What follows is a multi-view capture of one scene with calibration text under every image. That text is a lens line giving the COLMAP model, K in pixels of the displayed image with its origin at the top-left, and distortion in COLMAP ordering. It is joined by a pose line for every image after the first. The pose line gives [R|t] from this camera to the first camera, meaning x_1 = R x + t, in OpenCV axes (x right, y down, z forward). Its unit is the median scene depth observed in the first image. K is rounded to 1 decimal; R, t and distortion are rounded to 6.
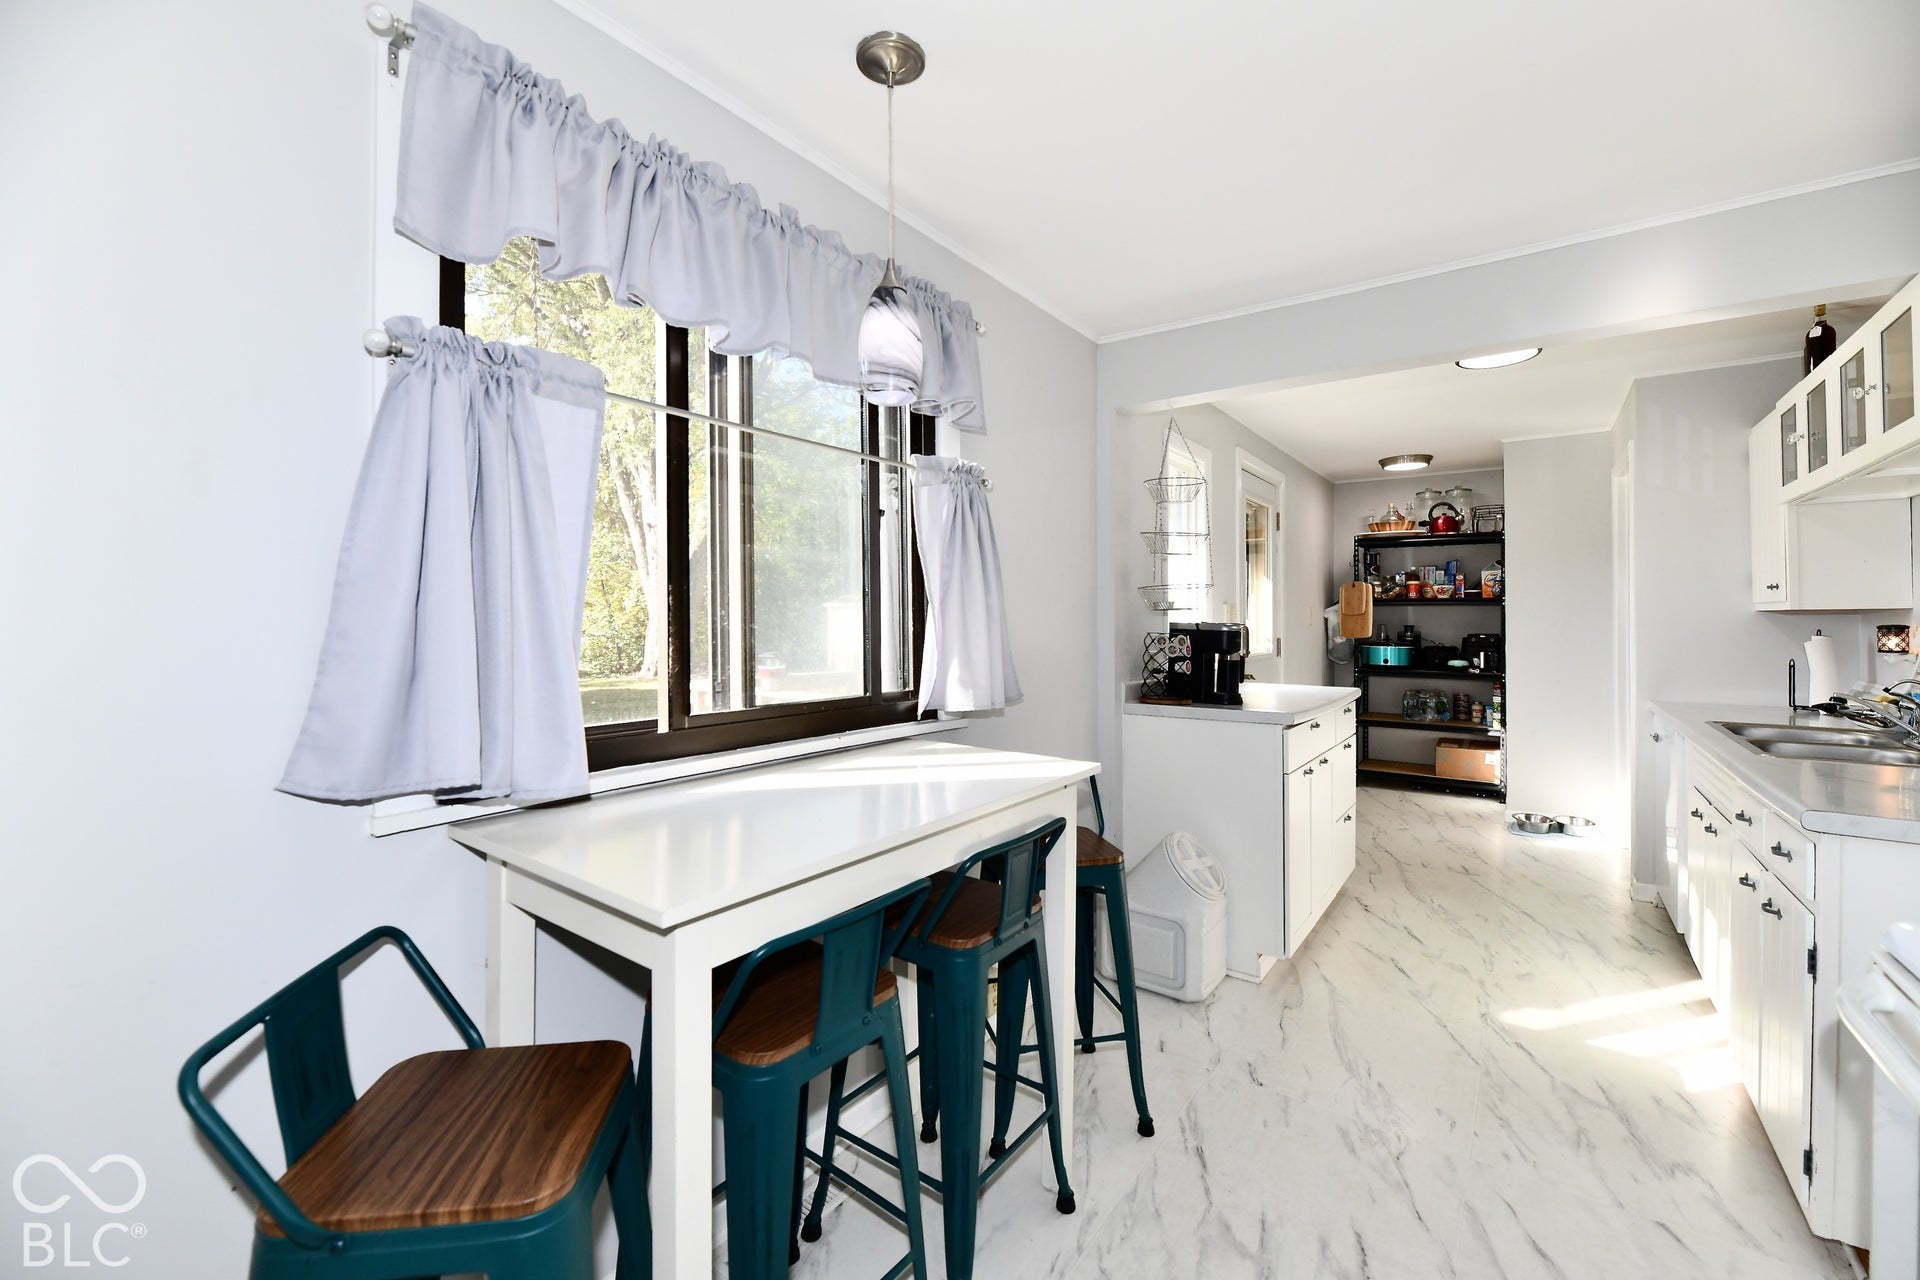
lens RADIAL K [[791.8, 0, 970.9], [0, 791.8, 621.8], [0, 0, 1]] dist [-0.000580, -0.001374]
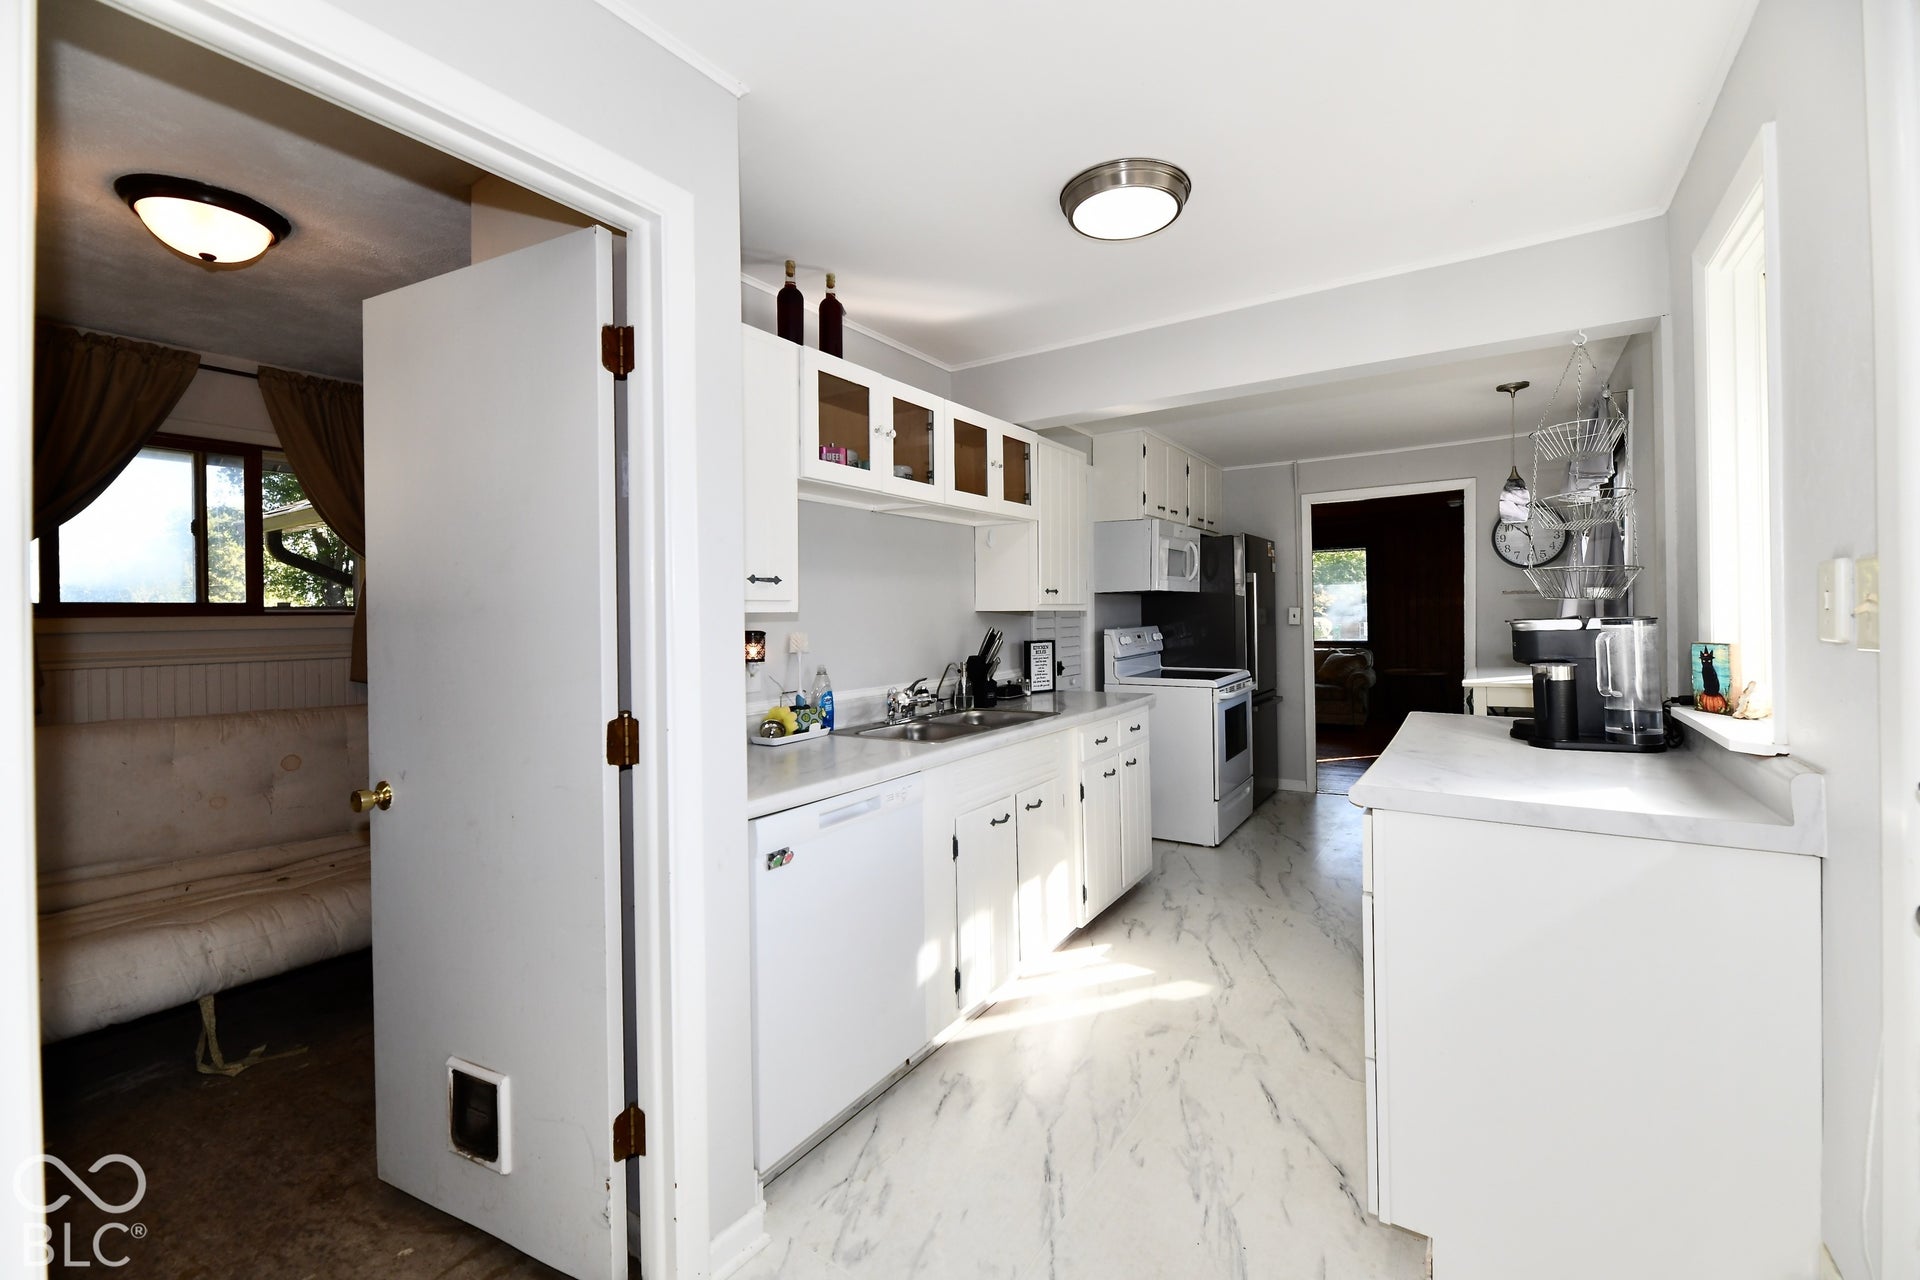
lens RADIAL K [[791.8, 0, 968.5], [0, 791.8, 611.9], [0, 0, 1]] dist [-0.000580, -0.001374]
pose [[-0.999341, 0.018320, -0.031343, 0.660036], [0.018139, 0.999817, 0.006060, -0.012910], [0.031448, 0.005487, -0.999490, 1.321573]]
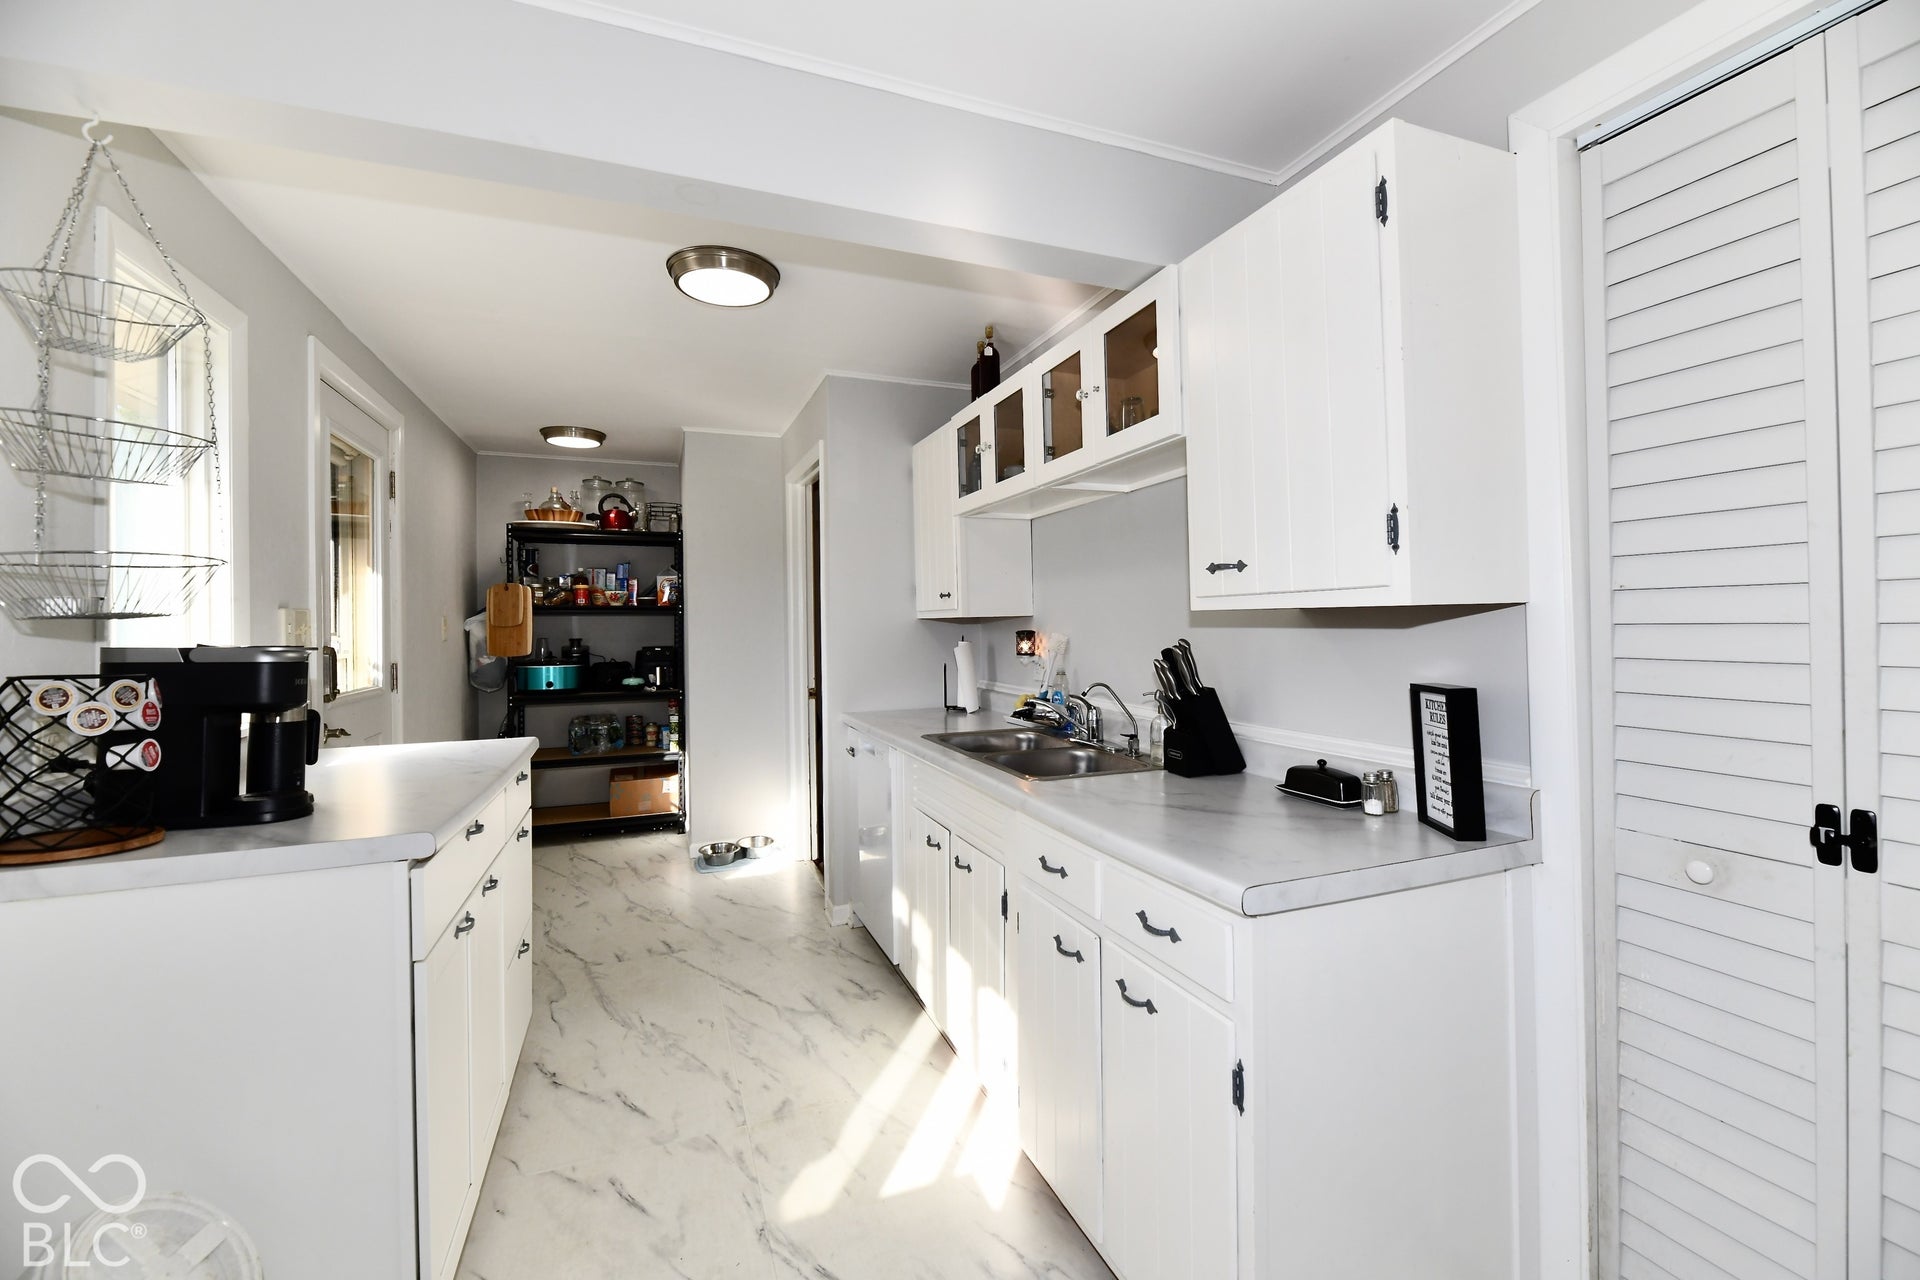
lens RADIAL K [[791.8, 0, 977.0], [0, 791.8, 614.2], [0, 0, 1]] dist [-0.000580, -0.001374]
pose [[0.532525, 0.003097, 0.846408, 0.118749], [0.017108, 0.999750, -0.014422, -0.002999], [-0.846241, 0.022160, 0.532339, 0.312704]]
